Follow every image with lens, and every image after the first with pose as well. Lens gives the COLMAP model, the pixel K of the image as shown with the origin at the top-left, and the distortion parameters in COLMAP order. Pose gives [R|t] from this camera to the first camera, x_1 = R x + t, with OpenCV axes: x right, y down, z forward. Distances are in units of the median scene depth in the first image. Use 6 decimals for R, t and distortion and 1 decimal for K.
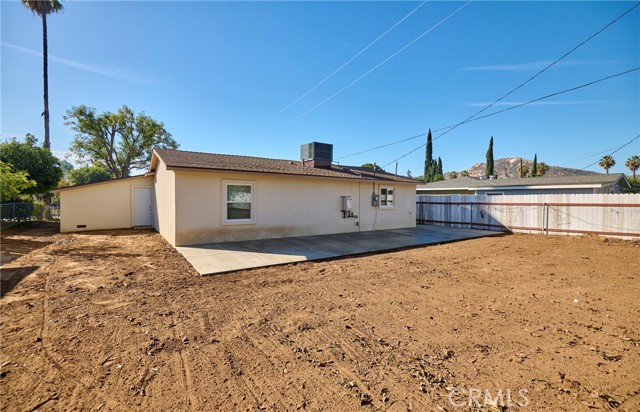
lens RADIAL K [[280.4, 0, 317.9], [0, 280.4, 203.6], [0, 0, 1]] dist [-0.000292, -0.000143]
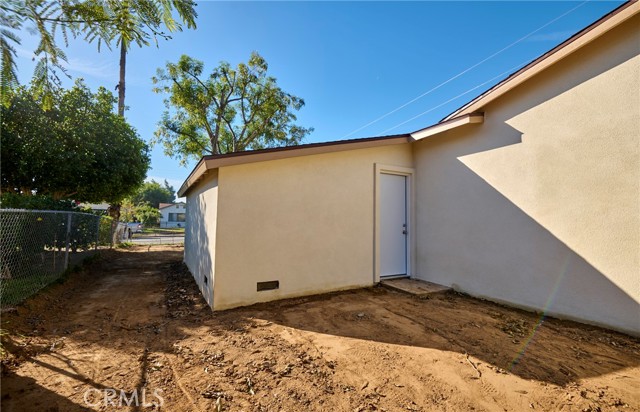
lens RADIAL K [[280.4, 0, 317.9], [0, 280.4, 203.6], [0, 0, 1]] dist [-0.000292, -0.000143]
pose [[0.995701, 0.004418, -0.092520, -0.487470], [-0.012095, 0.996511, -0.082586, 0.010779], [0.091832, 0.083350, 0.992280, 0.445113]]
